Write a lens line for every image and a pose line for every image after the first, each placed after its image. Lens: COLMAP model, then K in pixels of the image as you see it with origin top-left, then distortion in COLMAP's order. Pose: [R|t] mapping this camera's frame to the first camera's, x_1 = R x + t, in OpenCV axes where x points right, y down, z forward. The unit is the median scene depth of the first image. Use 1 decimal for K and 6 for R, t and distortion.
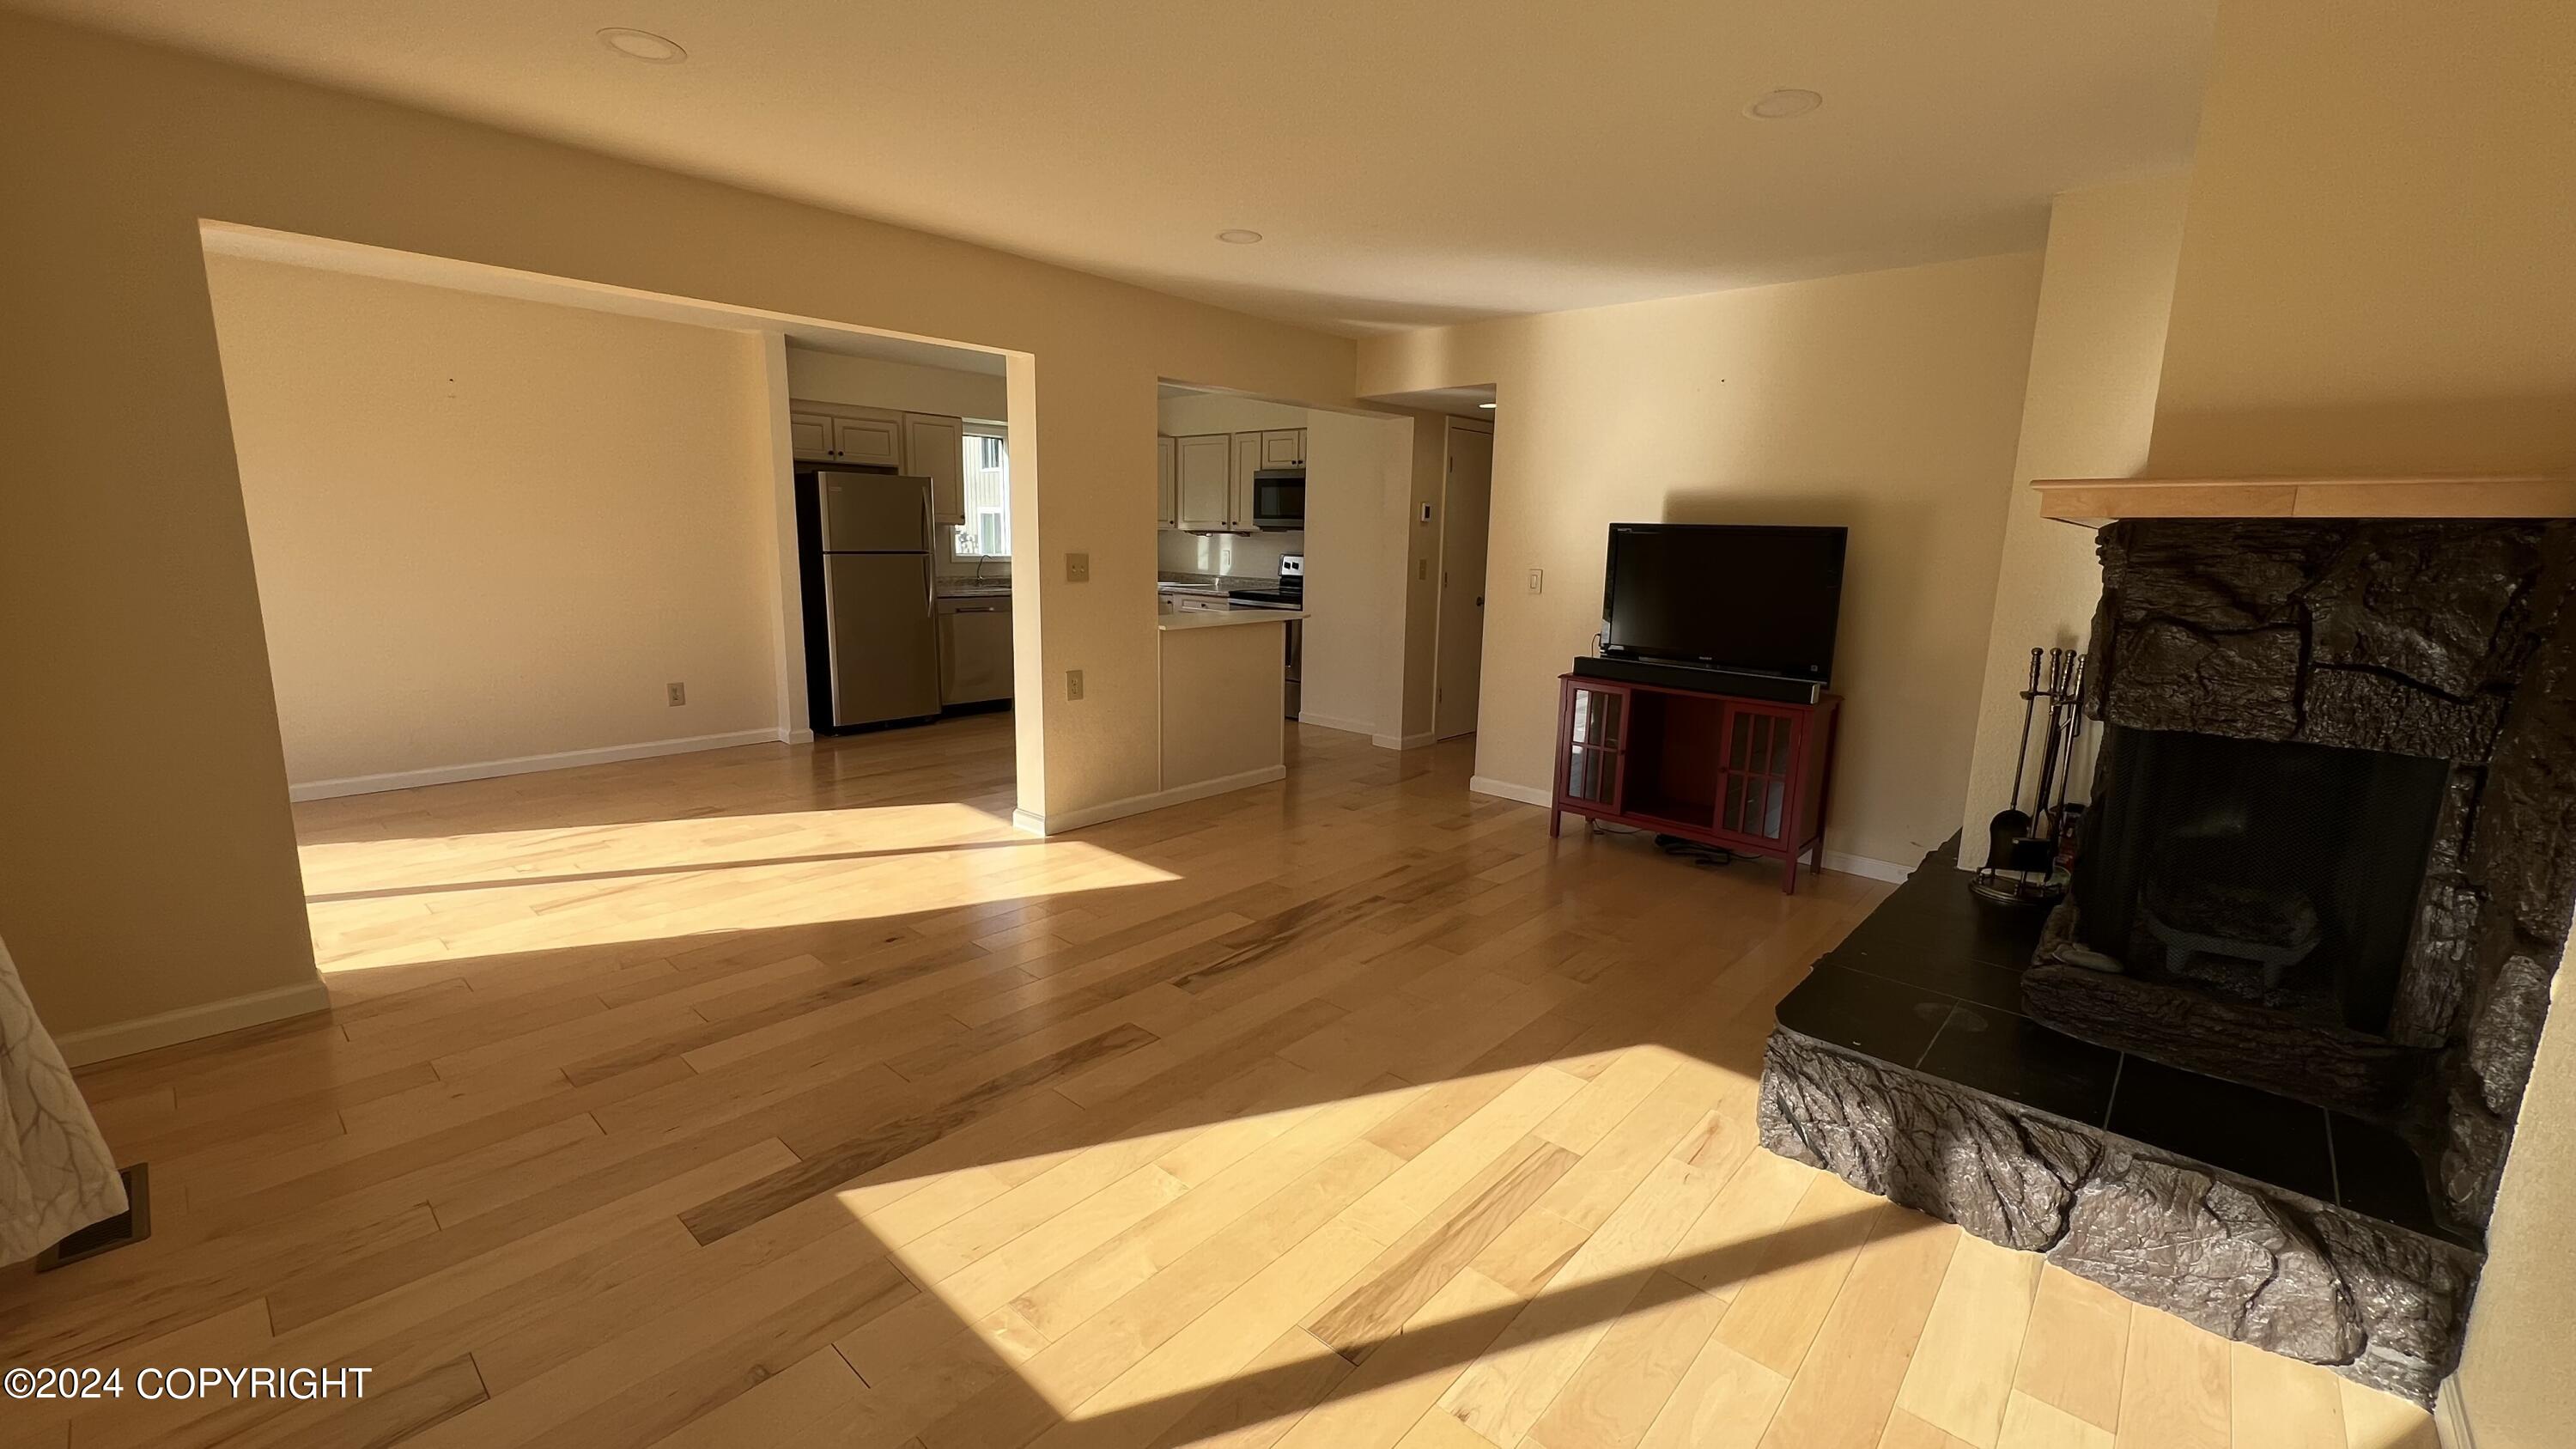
lens RADIAL K [[1035.7, 0, 1280.6], [0, 1035.7, 726.8], [0, 0, 1]] dist [0.001353, 0.000130]
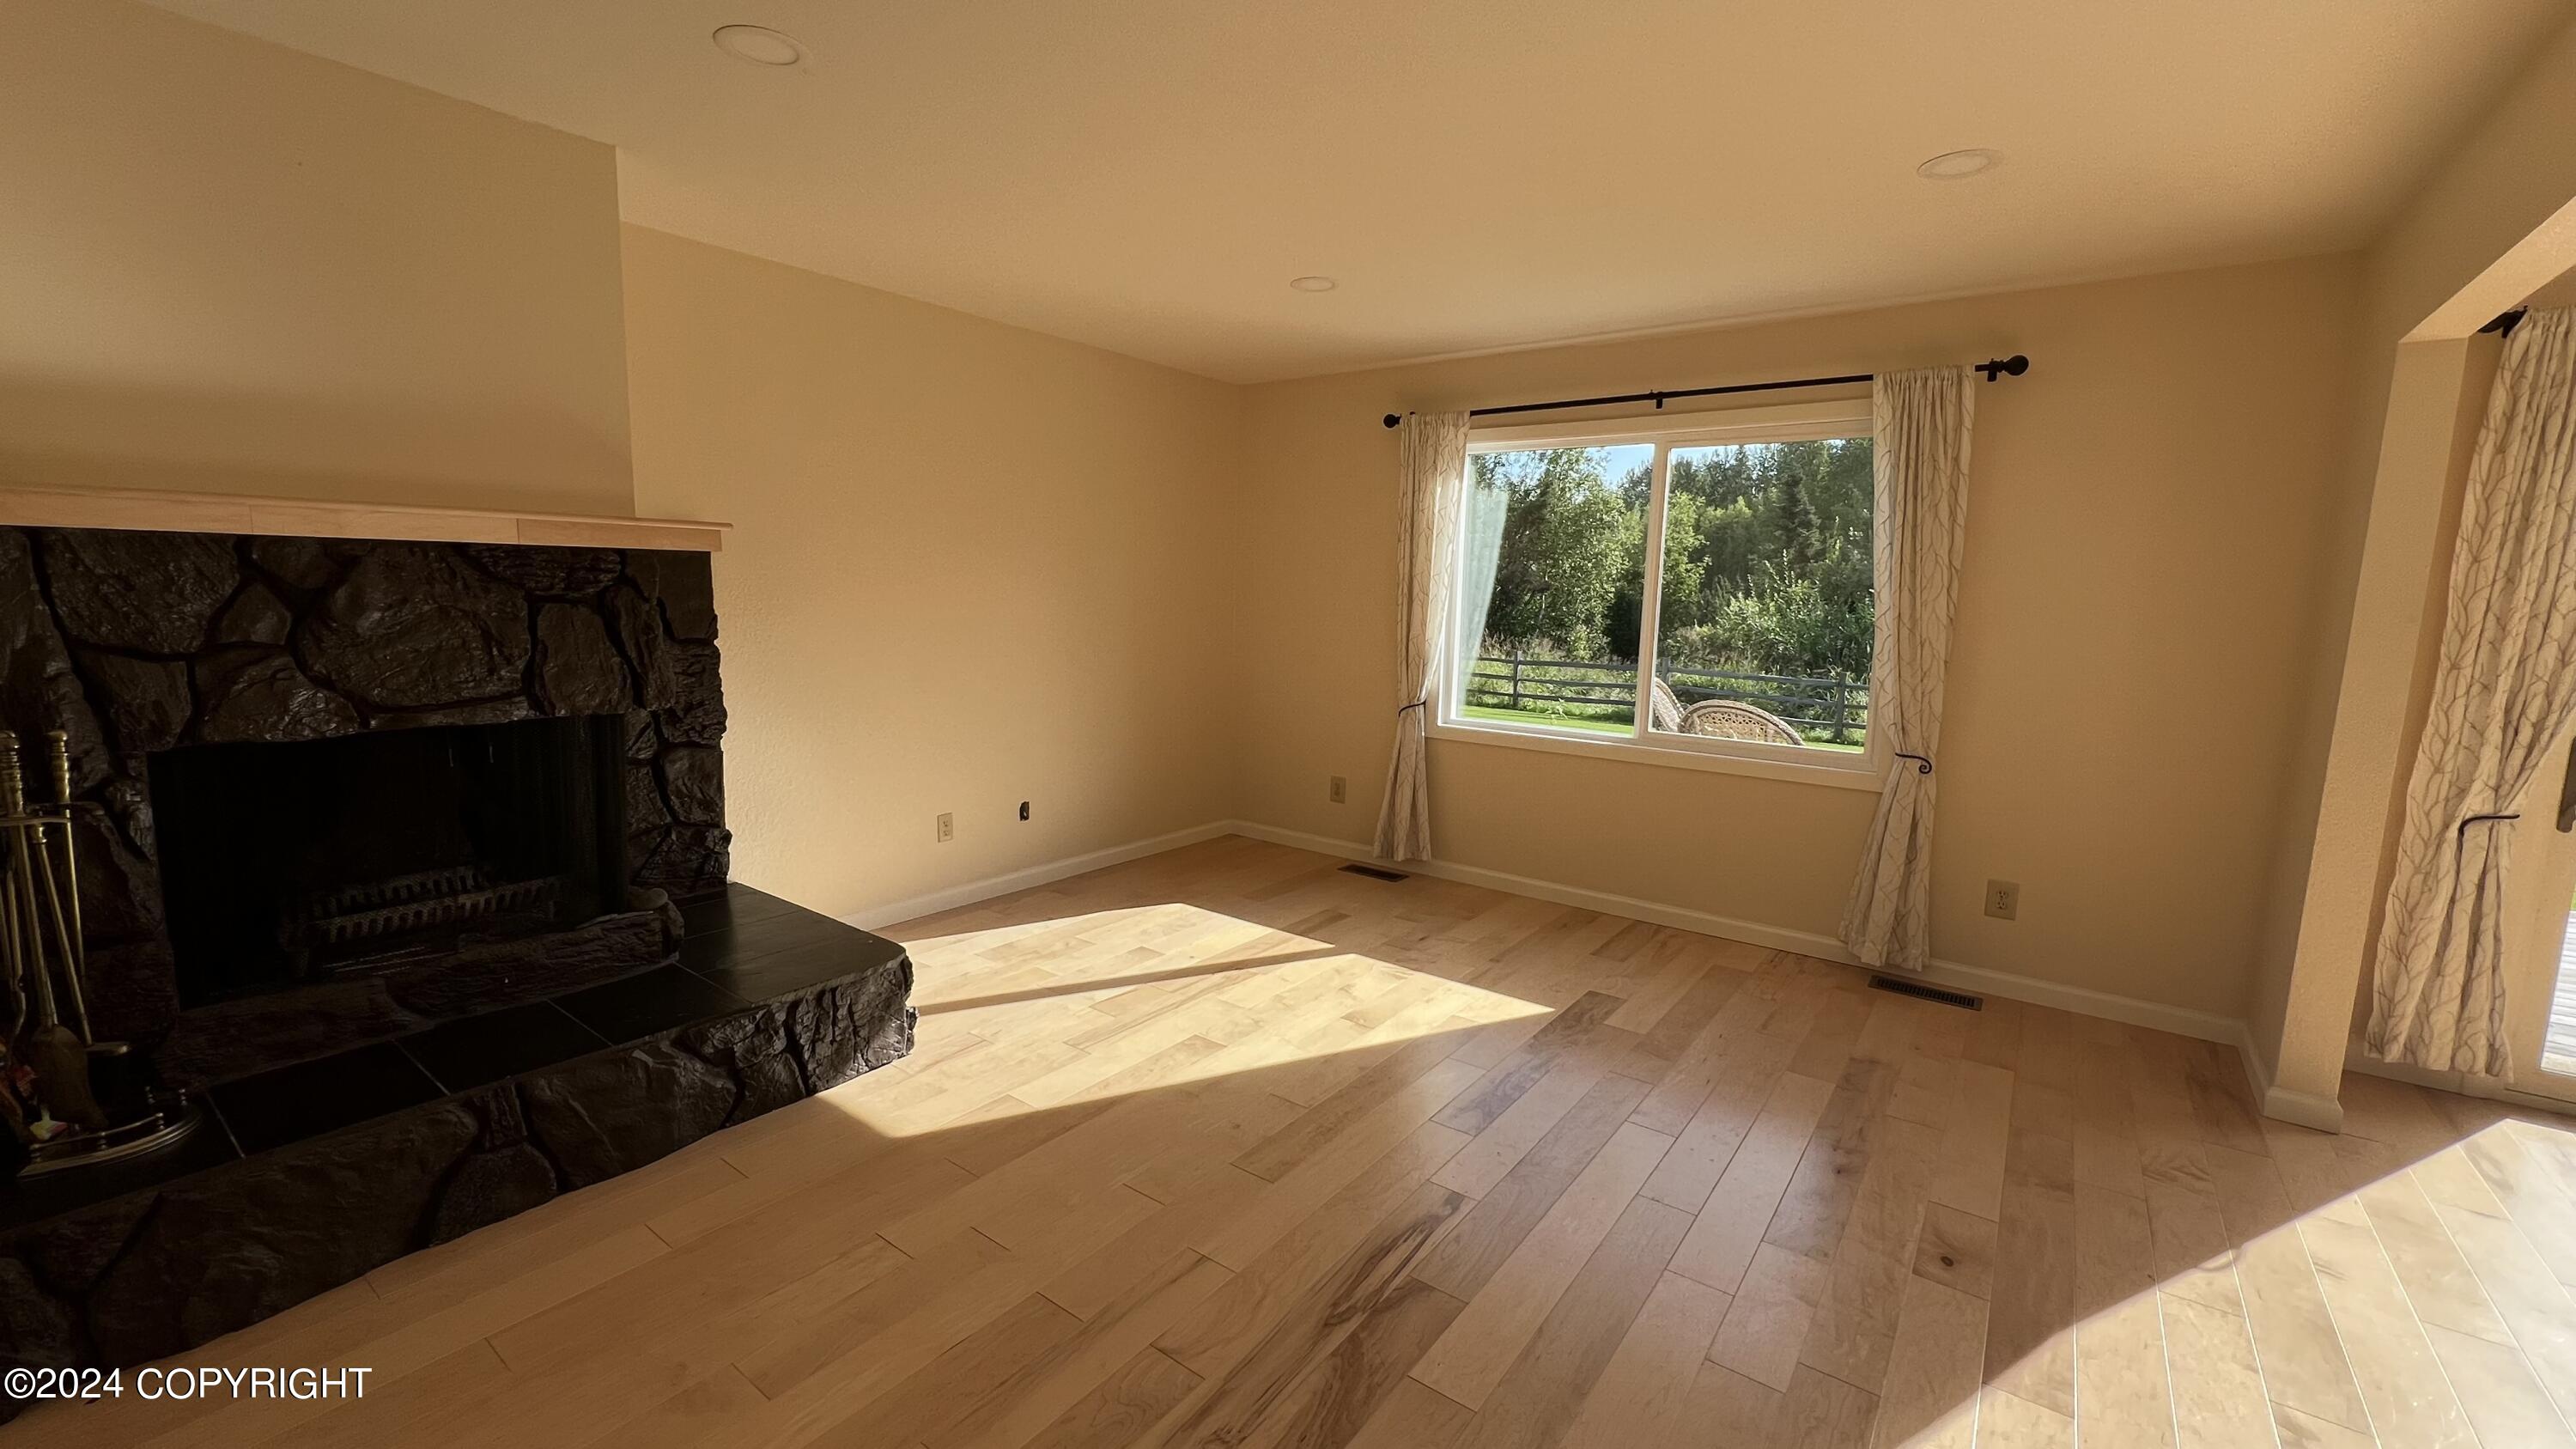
lens RADIAL K [[1035.7, 0, 1289.4], [0, 1035.7, 733.7], [0, 0, 1]] dist [0.001353, 0.000130]
pose [[-0.993796, -0.037987, -0.104531, 0.154359], [-0.070093, 0.943639, 0.323470, -0.412286], [0.086352, 0.328790, -0.940447, 2.166772]]
